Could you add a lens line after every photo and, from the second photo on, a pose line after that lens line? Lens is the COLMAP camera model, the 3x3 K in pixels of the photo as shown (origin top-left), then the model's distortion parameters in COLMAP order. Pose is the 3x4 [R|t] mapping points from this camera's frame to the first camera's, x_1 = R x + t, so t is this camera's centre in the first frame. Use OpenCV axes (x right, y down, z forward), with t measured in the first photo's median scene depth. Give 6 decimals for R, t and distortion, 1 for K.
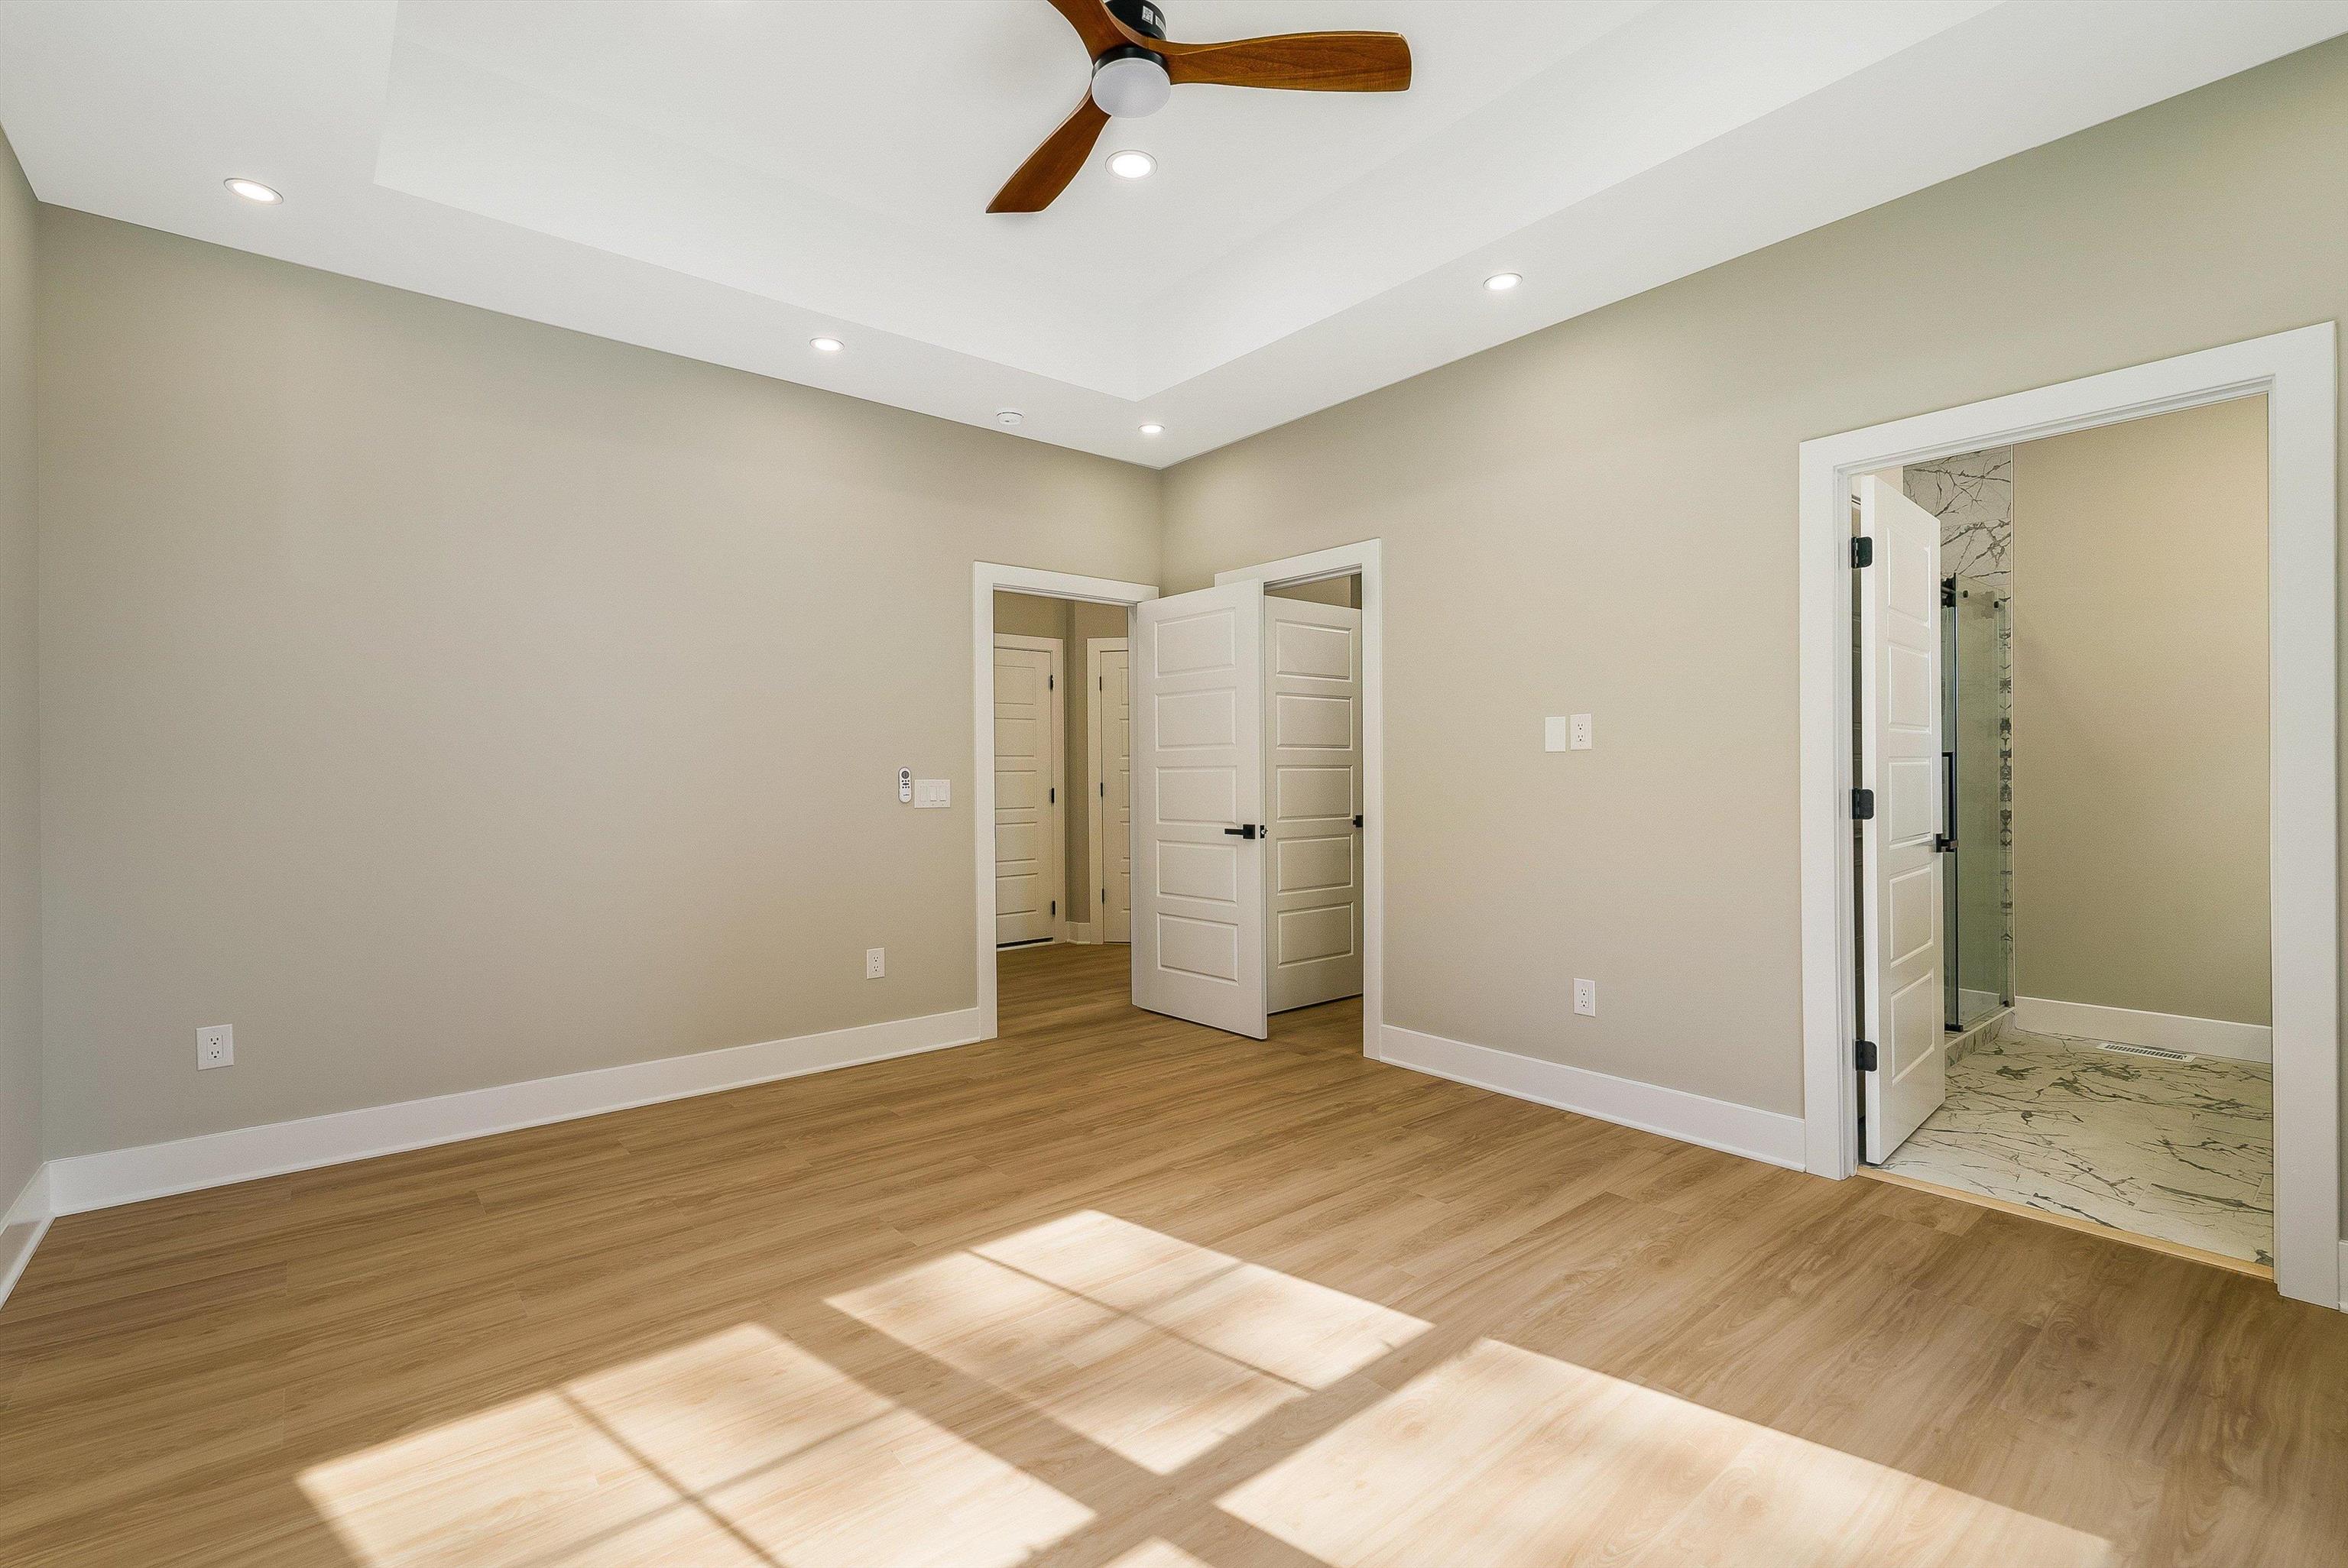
lens RADIAL K [[1044.6, 0, 1156.0], [0, 1044.6, 777.0], [0, 0, 1]] dist [0.003704, -0.000608]
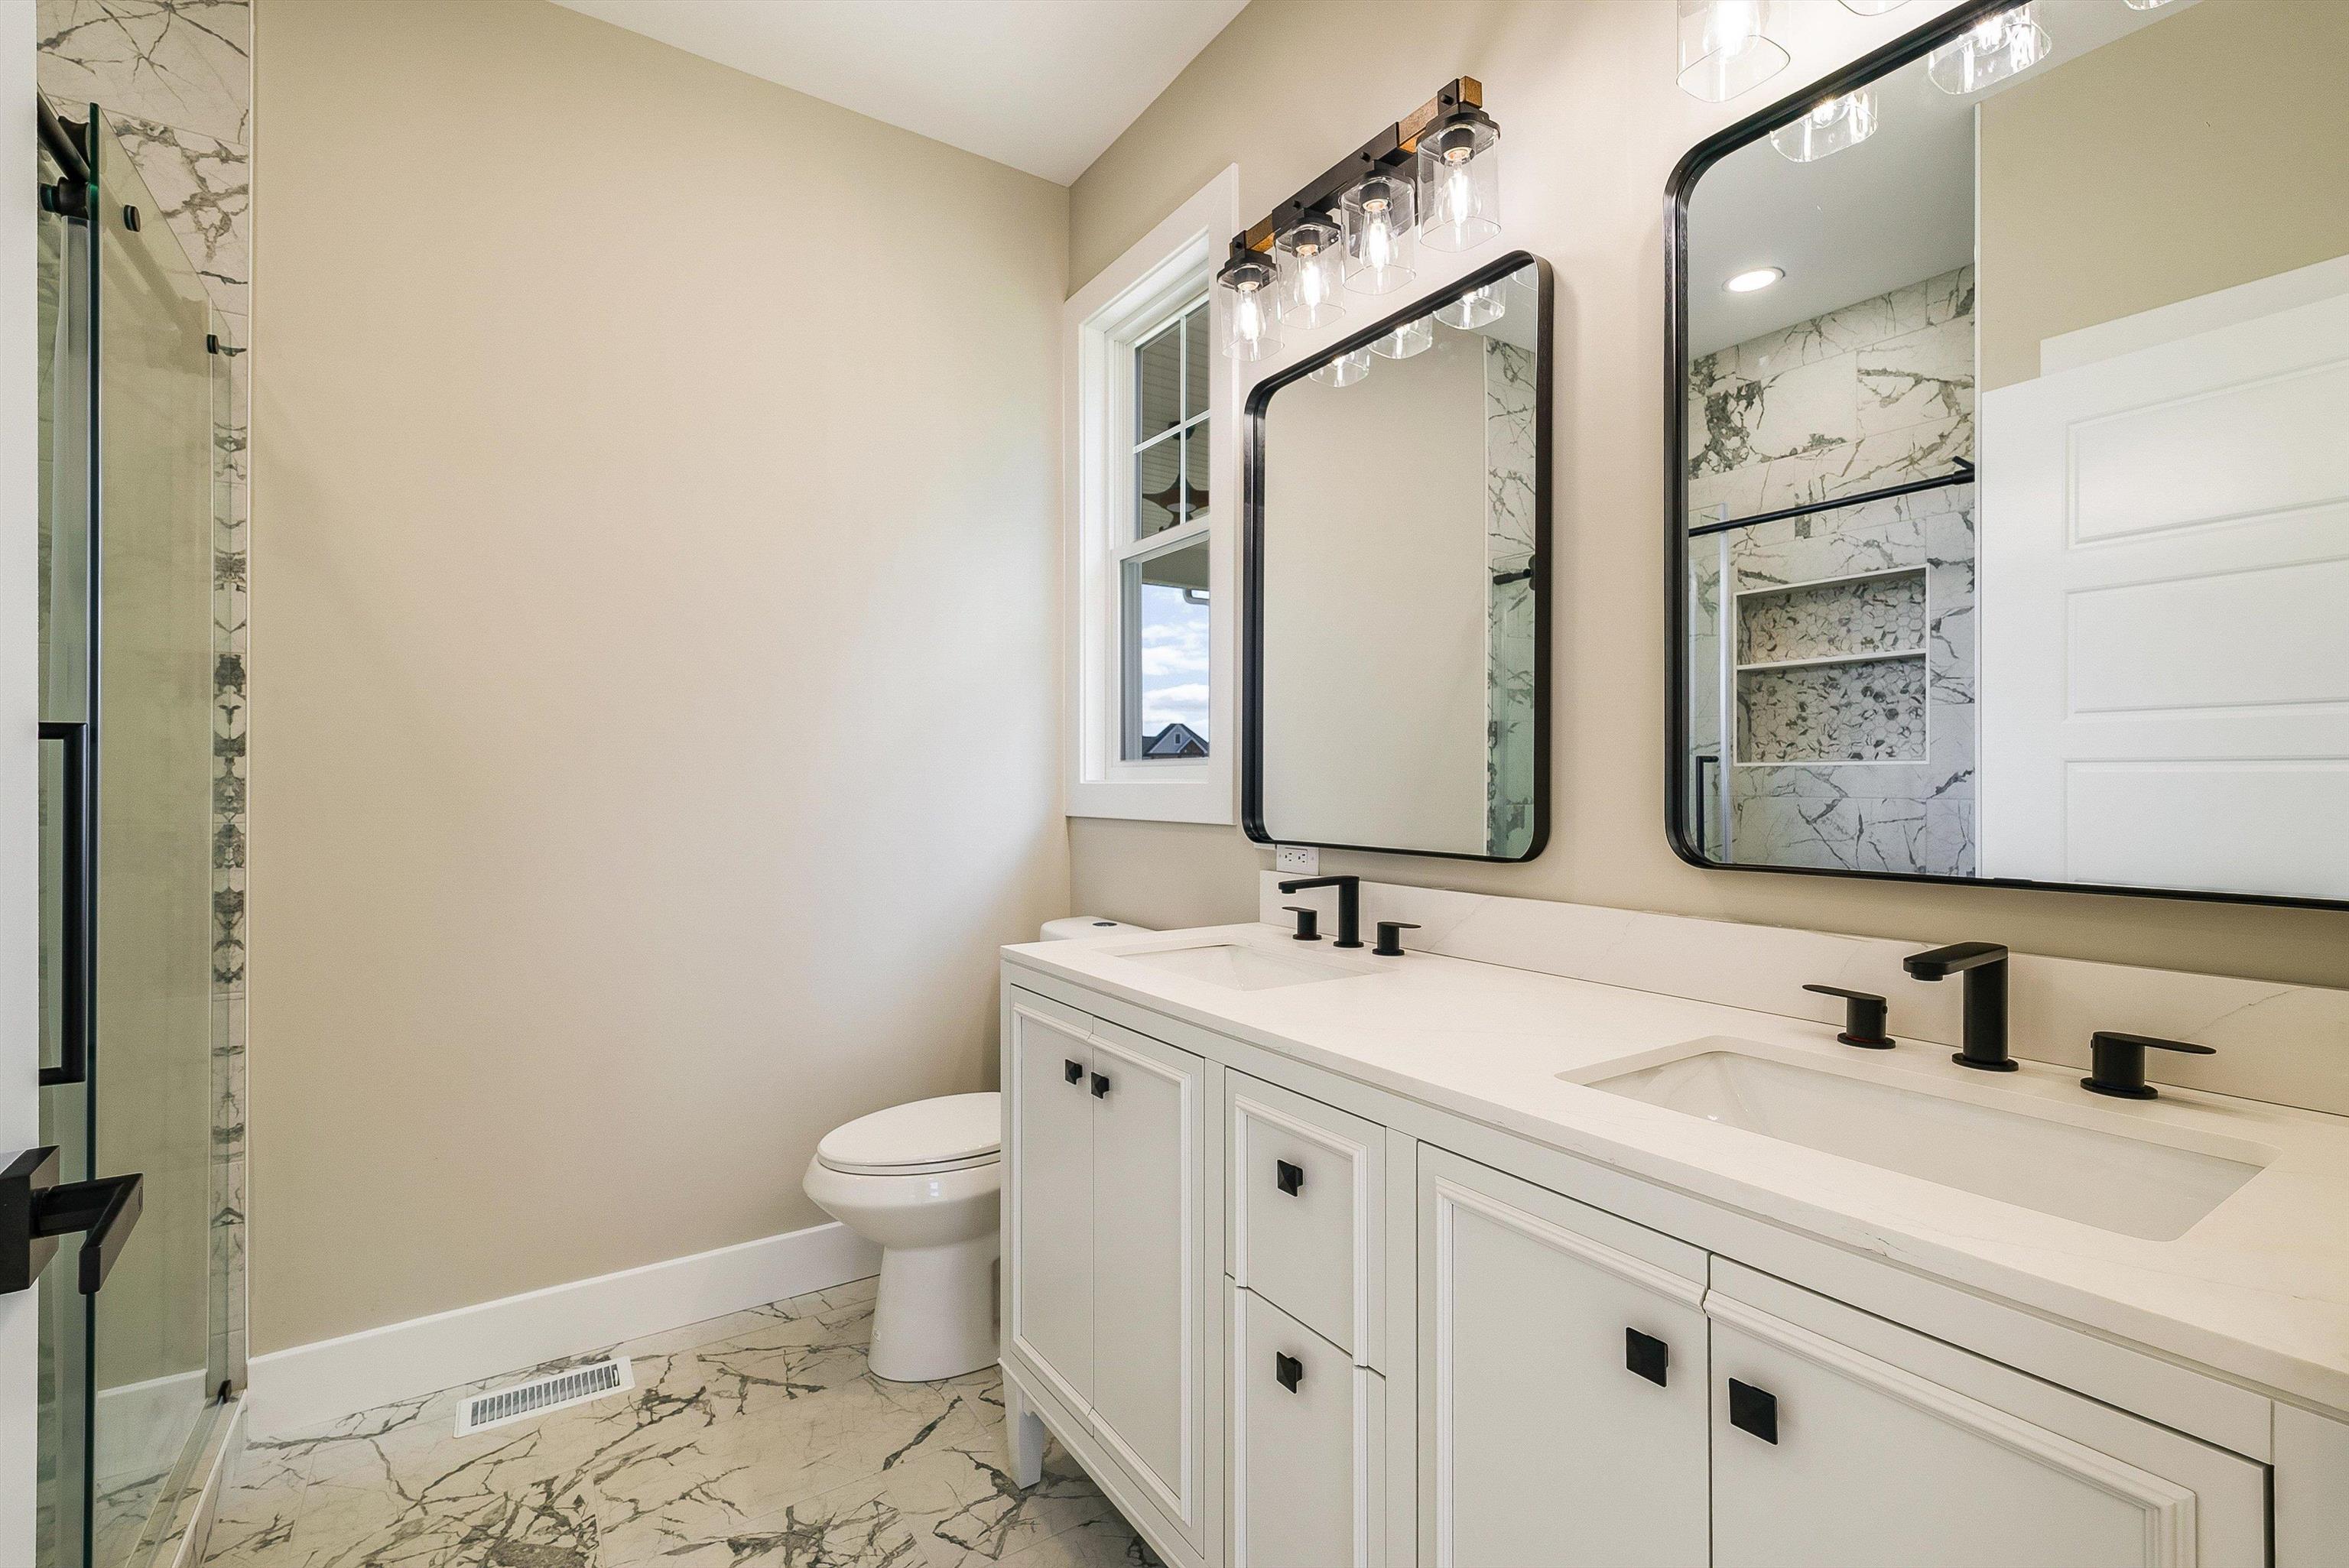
lens RADIAL K [[1045.1, 0, 1157.8], [0, 1045.1, 780.1], [0, 0, 1]] dist [0.003704, -0.000608]
pose [[0.108443, 0.007608, 0.994074, 0.461123], [-0.001129, 0.999971, -0.007530, -0.006943], [-0.994102, -0.000306, 0.108449, 0.614248]]
